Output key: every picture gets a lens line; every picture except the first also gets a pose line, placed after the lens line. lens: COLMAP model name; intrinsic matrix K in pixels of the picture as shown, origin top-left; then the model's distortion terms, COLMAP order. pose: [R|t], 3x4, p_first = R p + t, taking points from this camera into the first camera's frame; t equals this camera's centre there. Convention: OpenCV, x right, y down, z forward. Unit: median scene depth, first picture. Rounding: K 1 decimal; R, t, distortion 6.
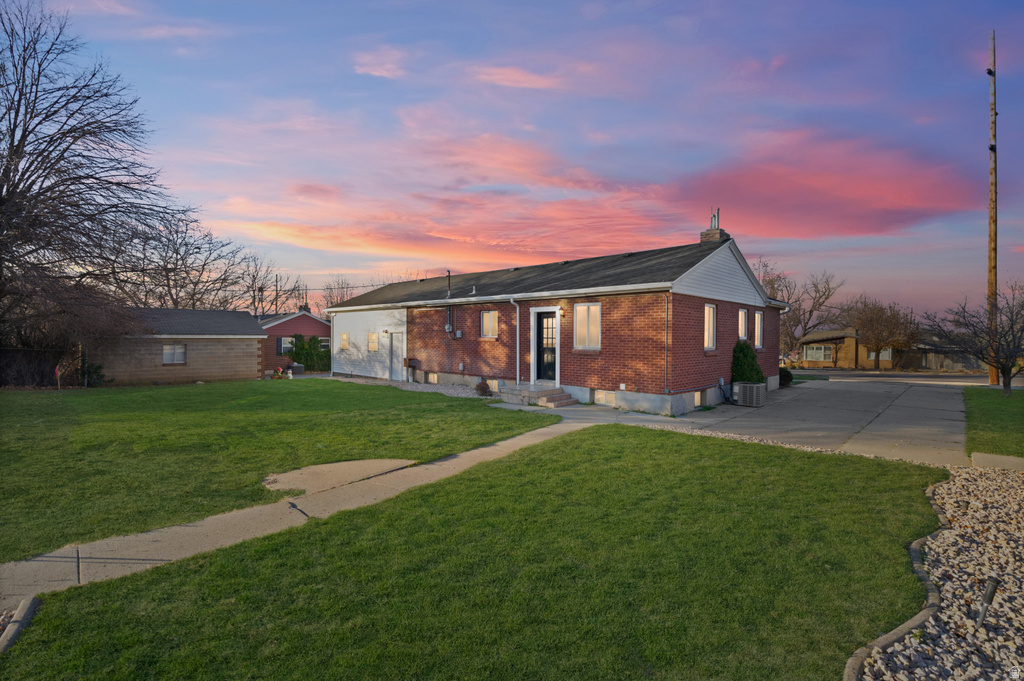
lens RADIAL K [[472.4, 0, 513.3], [0, 472.4, 344.9], [0, 0, 1]] dist [-0.002189, 0.001210]
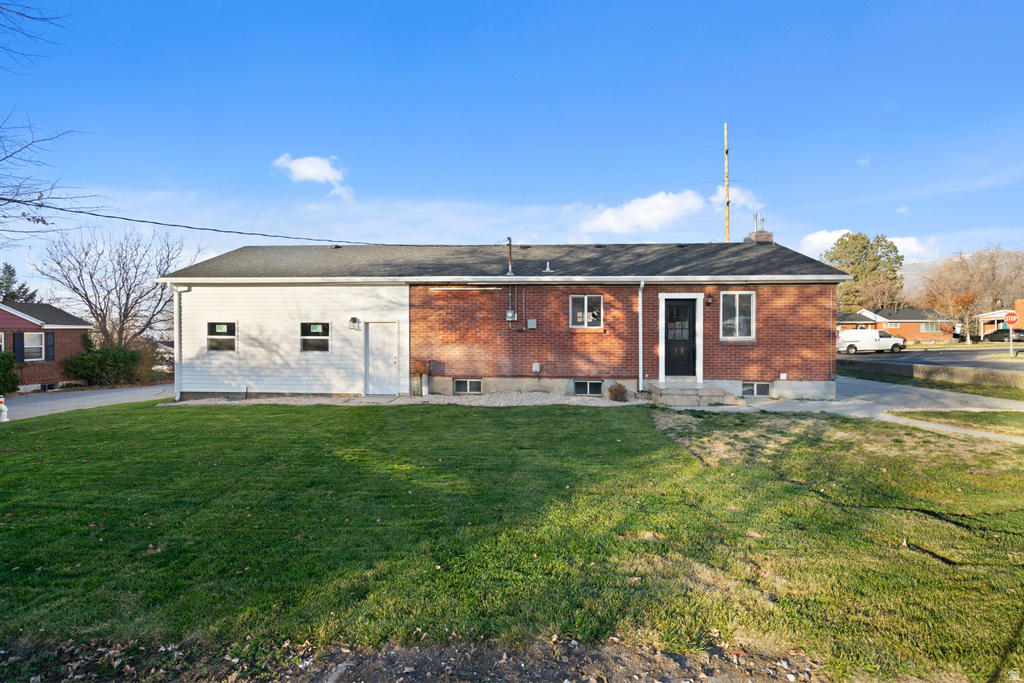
lens RADIAL K [[472.4, 0, 509.5], [0, 472.4, 339.1], [0, 0, 1]] dist [-0.002189, 0.001210]
pose [[0.762279, -0.010650, 0.647161, -0.628490], [0.014580, 0.999893, -0.000719, 0.001458], [-0.647084, 0.009984, 0.762353, 0.449870]]
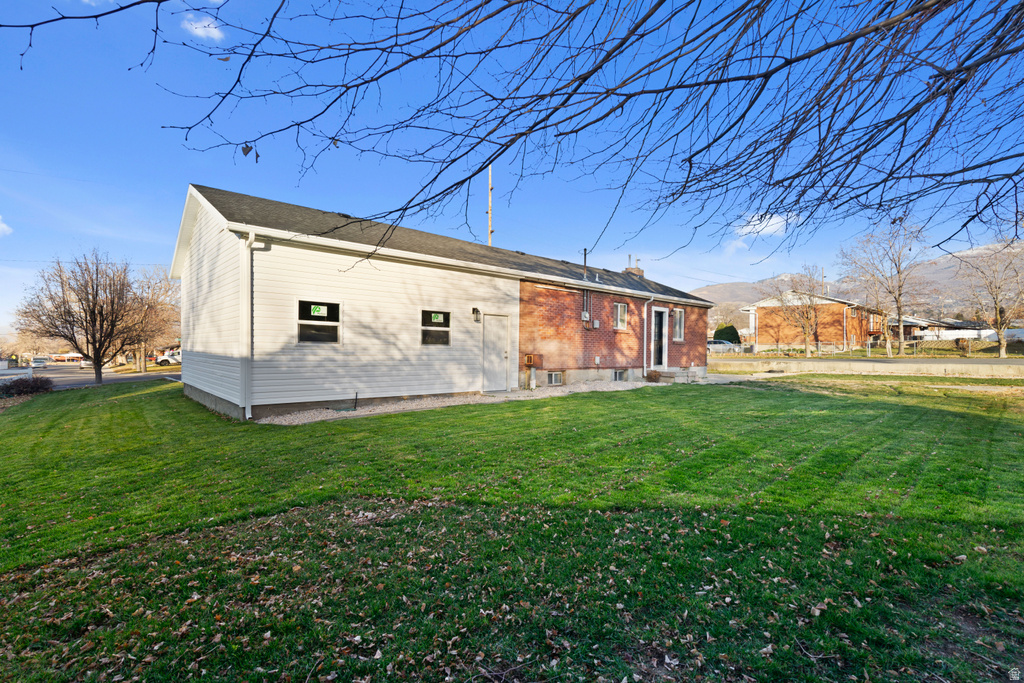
lens RADIAL K [[472.4, 0, 510.9], [0, 472.4, 338.7], [0, 0, 1]] dist [-0.002189, 0.001210]
pose [[0.070531, 0.010935, 0.997450, -1.020893], [0.000888, 0.999939, -0.011025, 0.015791], [-0.997509, 0.001664, 0.070517, 1.096666]]
